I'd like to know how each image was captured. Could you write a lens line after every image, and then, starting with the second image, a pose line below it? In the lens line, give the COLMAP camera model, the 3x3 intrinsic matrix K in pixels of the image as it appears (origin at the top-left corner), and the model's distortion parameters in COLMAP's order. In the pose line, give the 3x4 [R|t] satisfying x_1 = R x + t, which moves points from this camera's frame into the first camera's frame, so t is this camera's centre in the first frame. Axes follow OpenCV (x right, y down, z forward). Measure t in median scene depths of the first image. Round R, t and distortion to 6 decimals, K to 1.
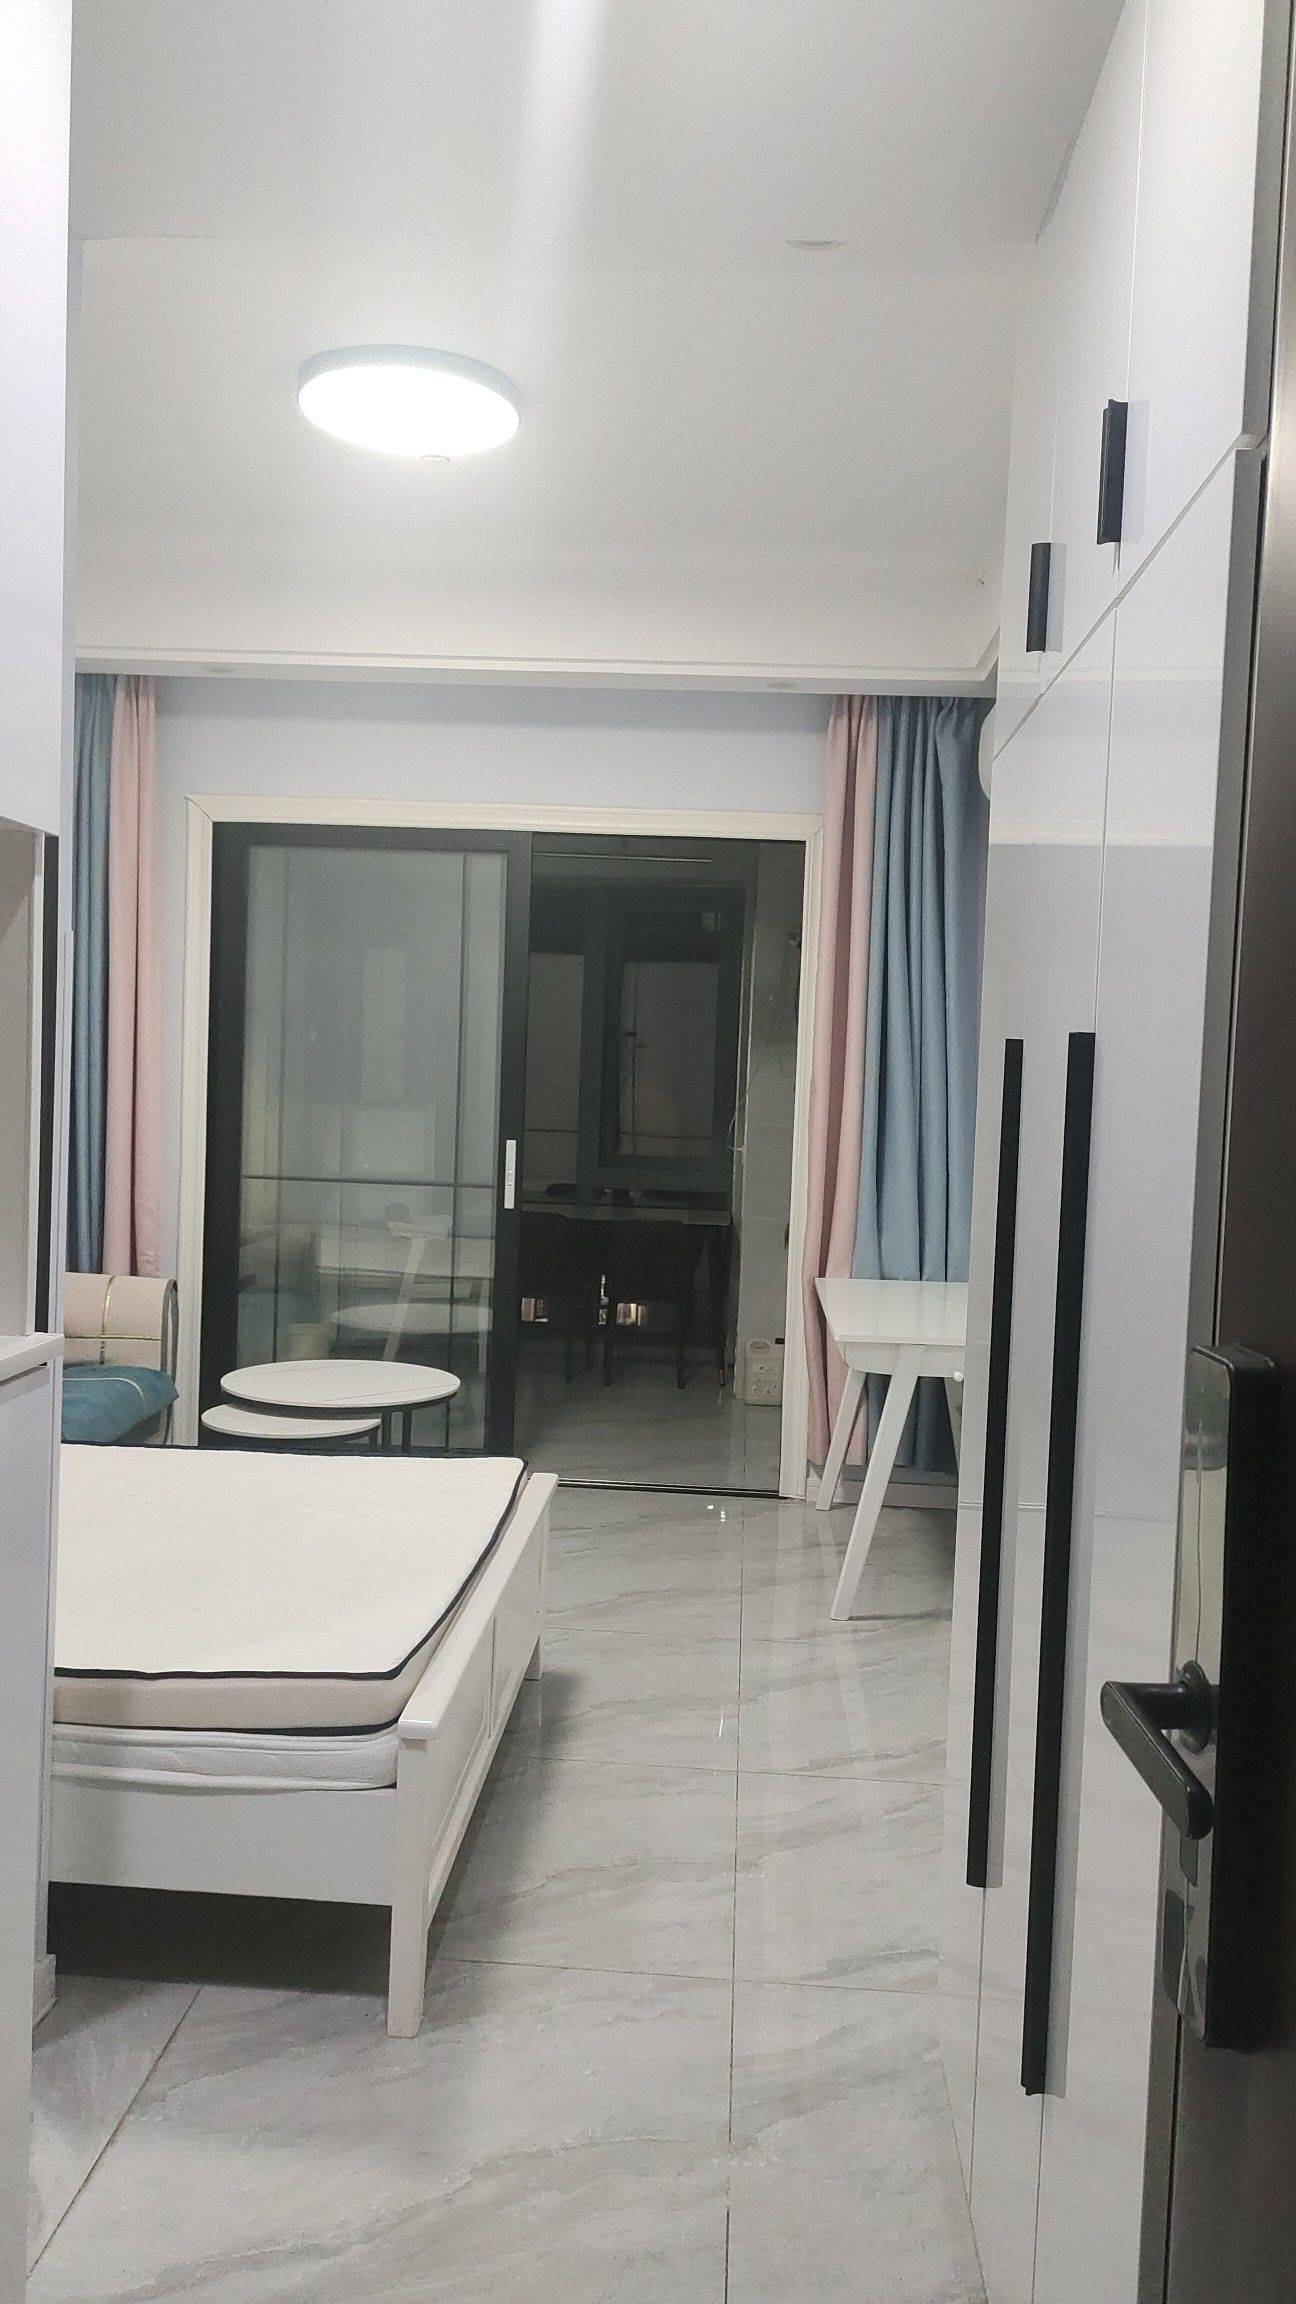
lens RADIAL K [[1765.9, 0, 648.0], [0, 1765.9, 1152.0], [0, 0, 1]] dist [0.054622, -0.058500]
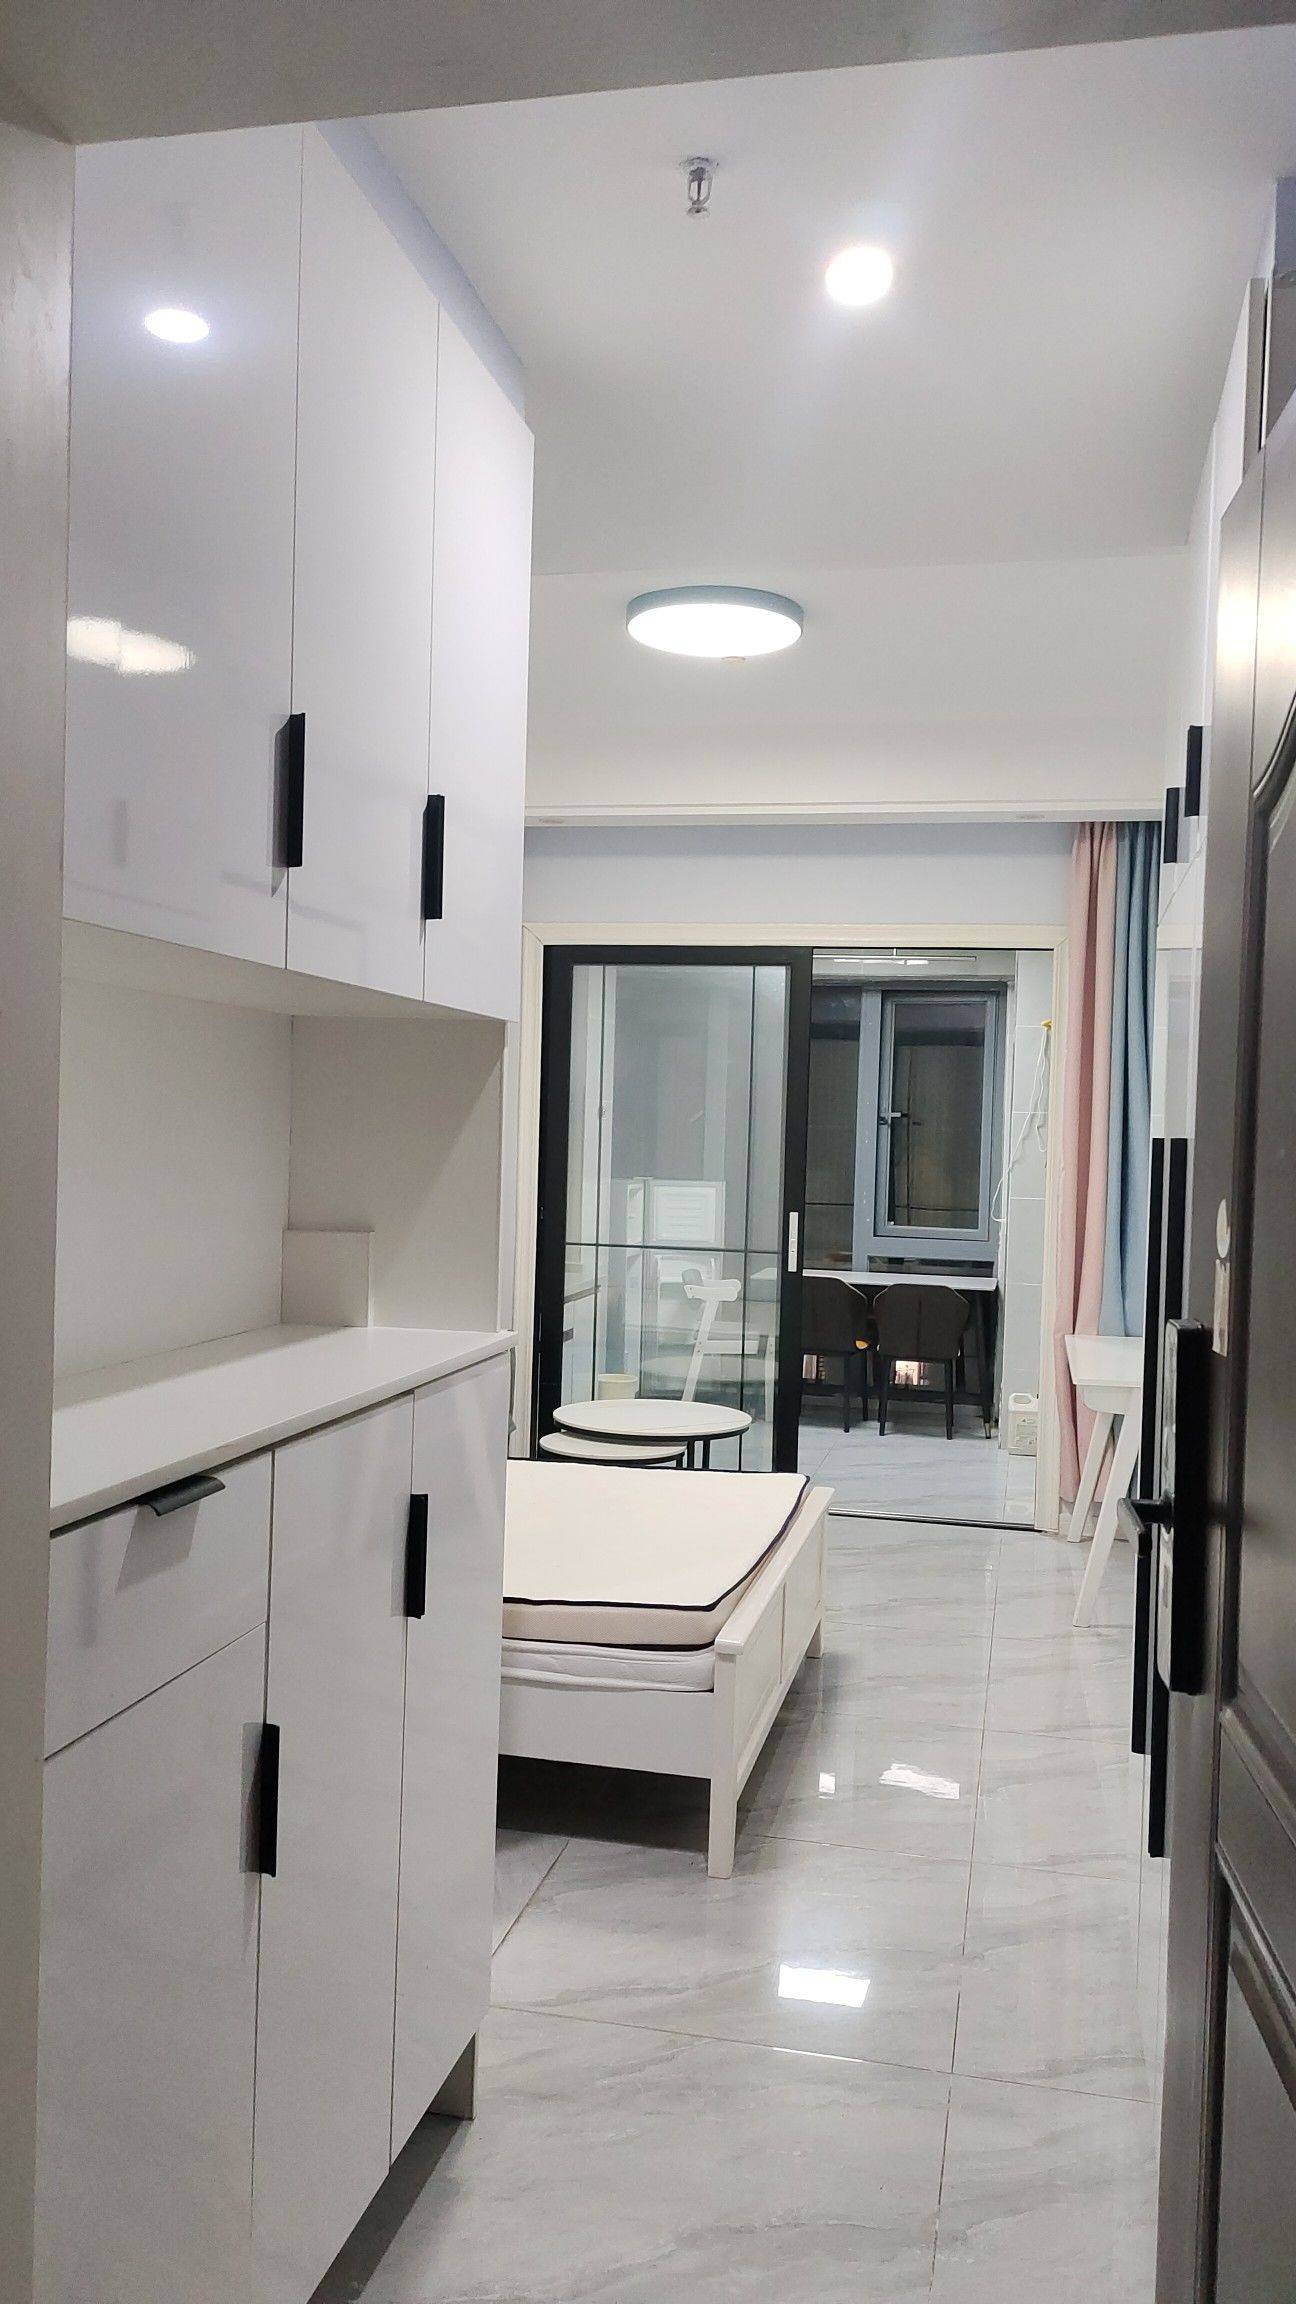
lens RADIAL K [[1765.9, 0, 648.0], [0, 1765.9, 1152.0], [0, 0, 1]] dist [0.054622, -0.058500]
pose [[0.987458, -0.005599, -0.157783, 0.013215], [-0.000964, 0.999139, -0.041487, 0.002423], [0.157879, 0.041118, 0.986602, -0.194083]]
